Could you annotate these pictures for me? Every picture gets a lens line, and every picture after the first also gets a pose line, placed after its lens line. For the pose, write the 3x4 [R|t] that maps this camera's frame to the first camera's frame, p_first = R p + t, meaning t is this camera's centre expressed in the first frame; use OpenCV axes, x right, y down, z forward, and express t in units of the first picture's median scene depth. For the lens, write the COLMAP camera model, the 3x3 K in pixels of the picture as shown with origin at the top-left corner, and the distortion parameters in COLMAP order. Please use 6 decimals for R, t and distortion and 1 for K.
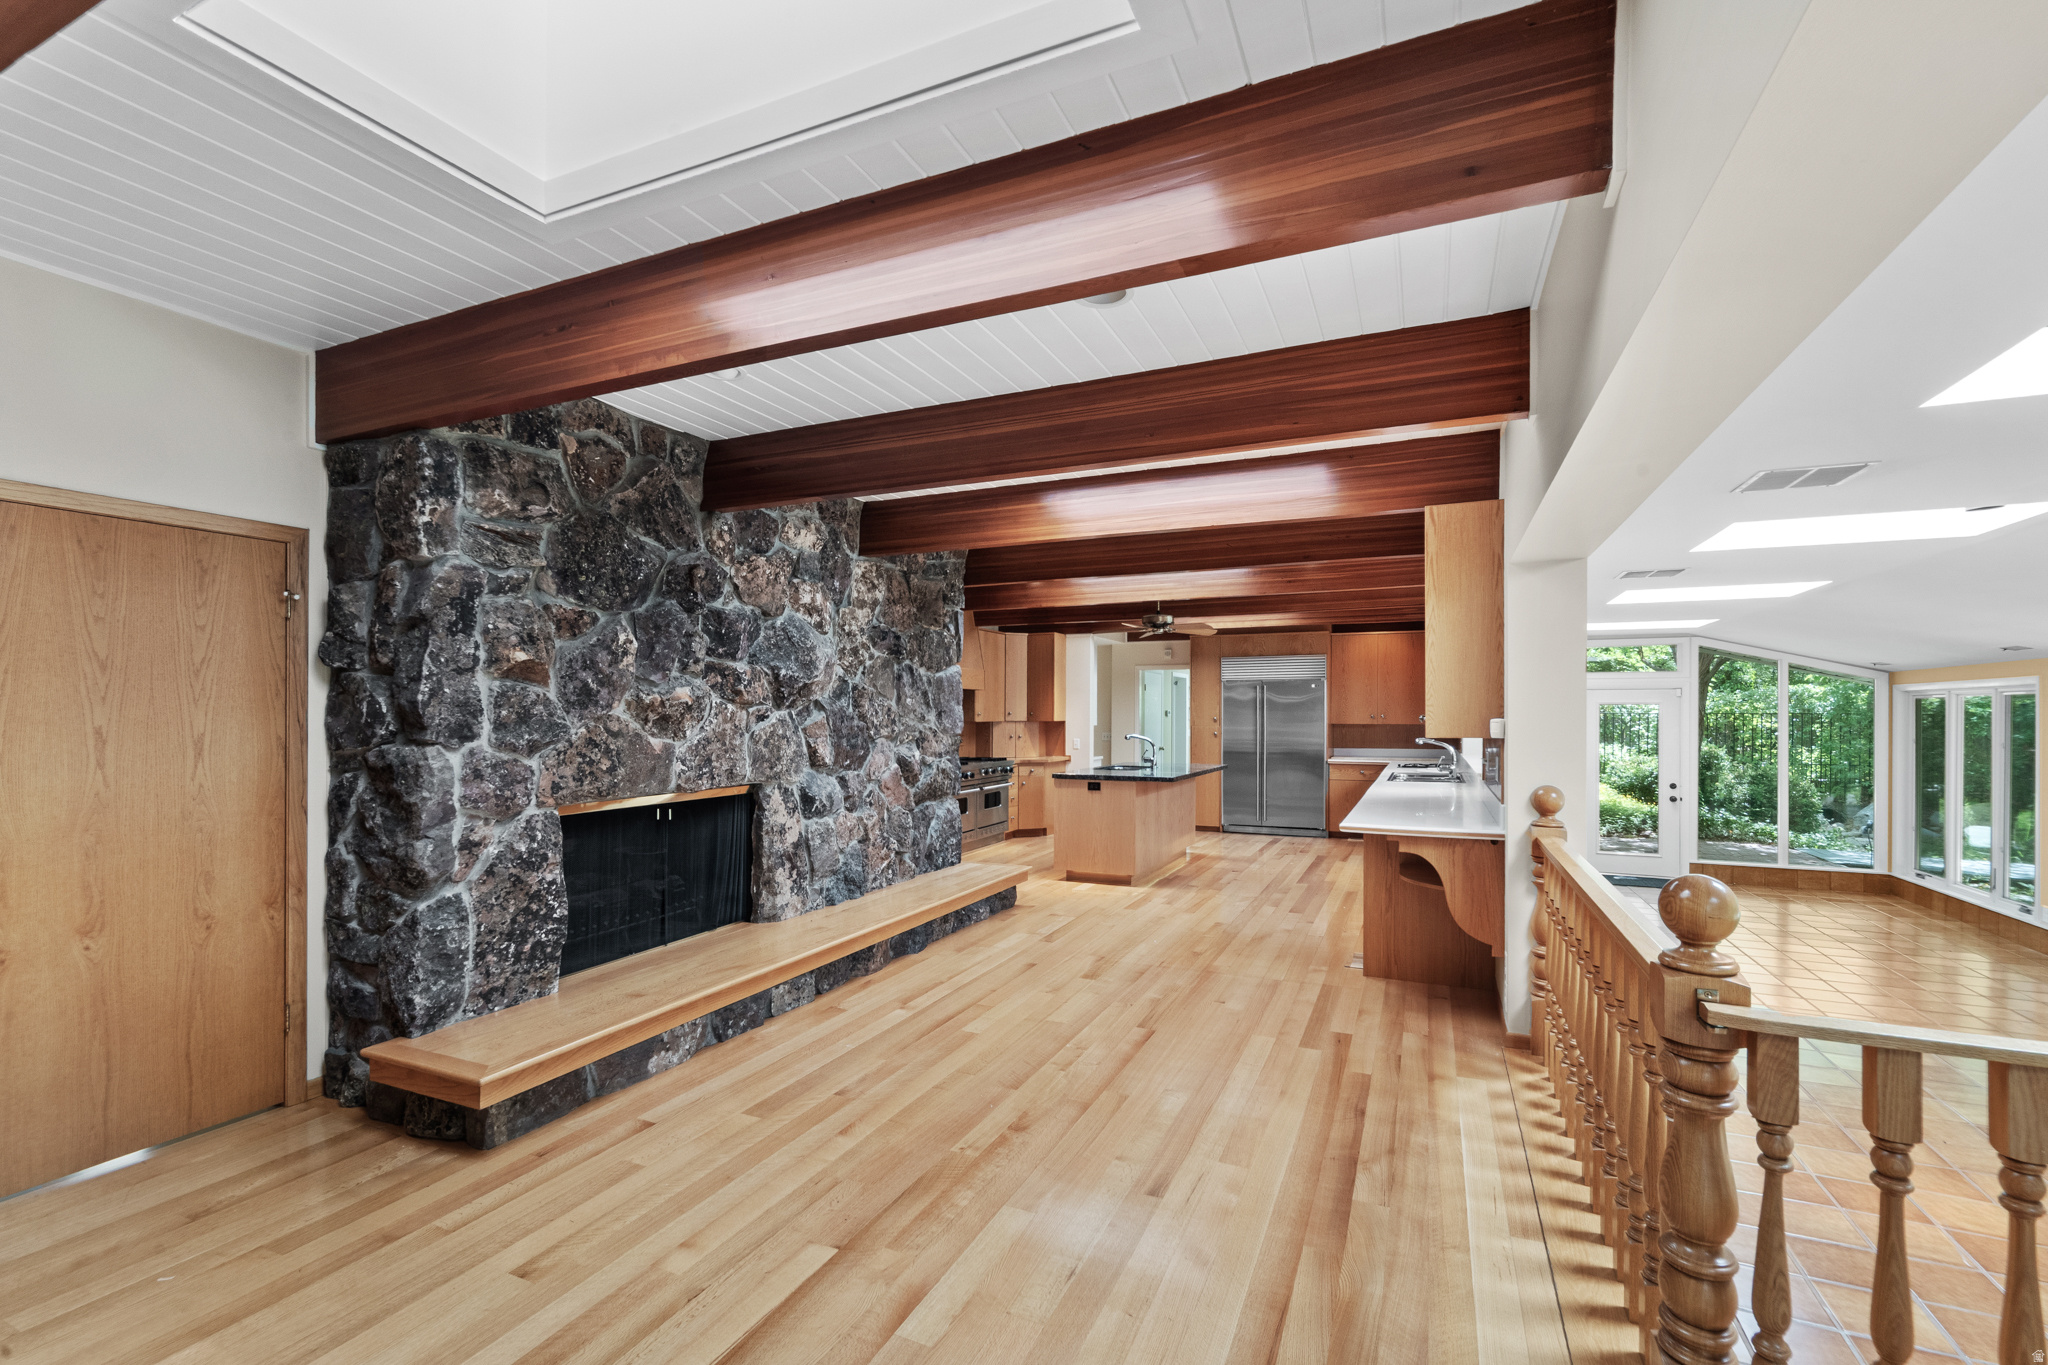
lens RADIAL K [[859.4, 0, 1014.7], [0, 859.4, 711.0], [0, 0, 1]] dist [0.003576, -0.001232]
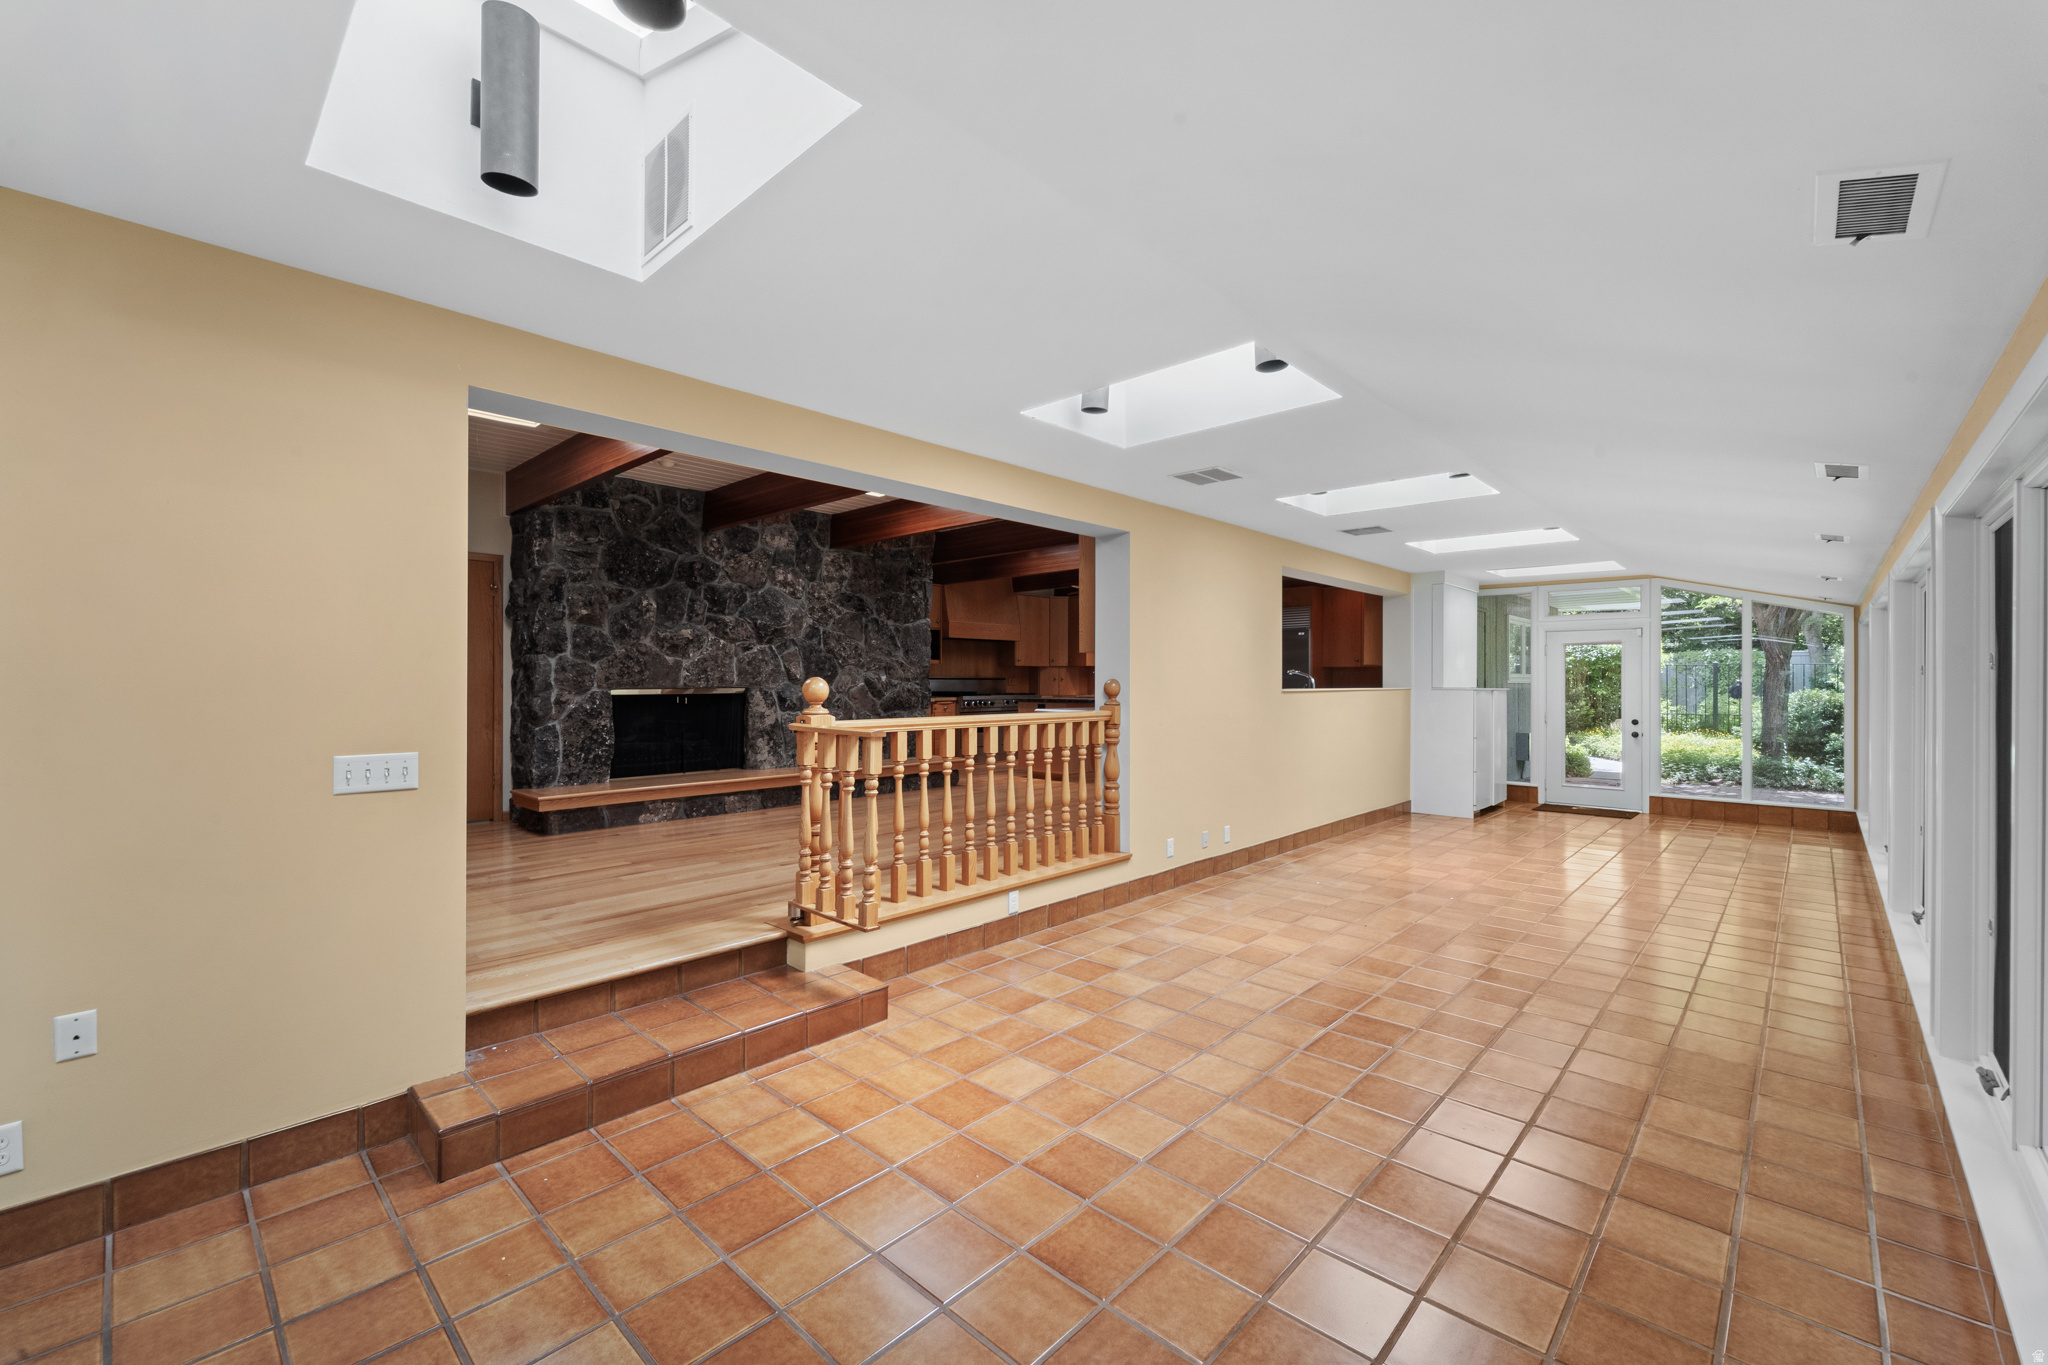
lens RADIAL K [[859.4, 0, 1040.4], [0, 859.4, 684.1], [0, 0, 1]] dist [0.003576, -0.001232]
pose [[0.948465, 0.000816, -0.316881, 0.892101], [-0.000157, 0.999998, 0.002105, 0.083451], [0.316882, -0.001947, 0.948463, -0.482688]]
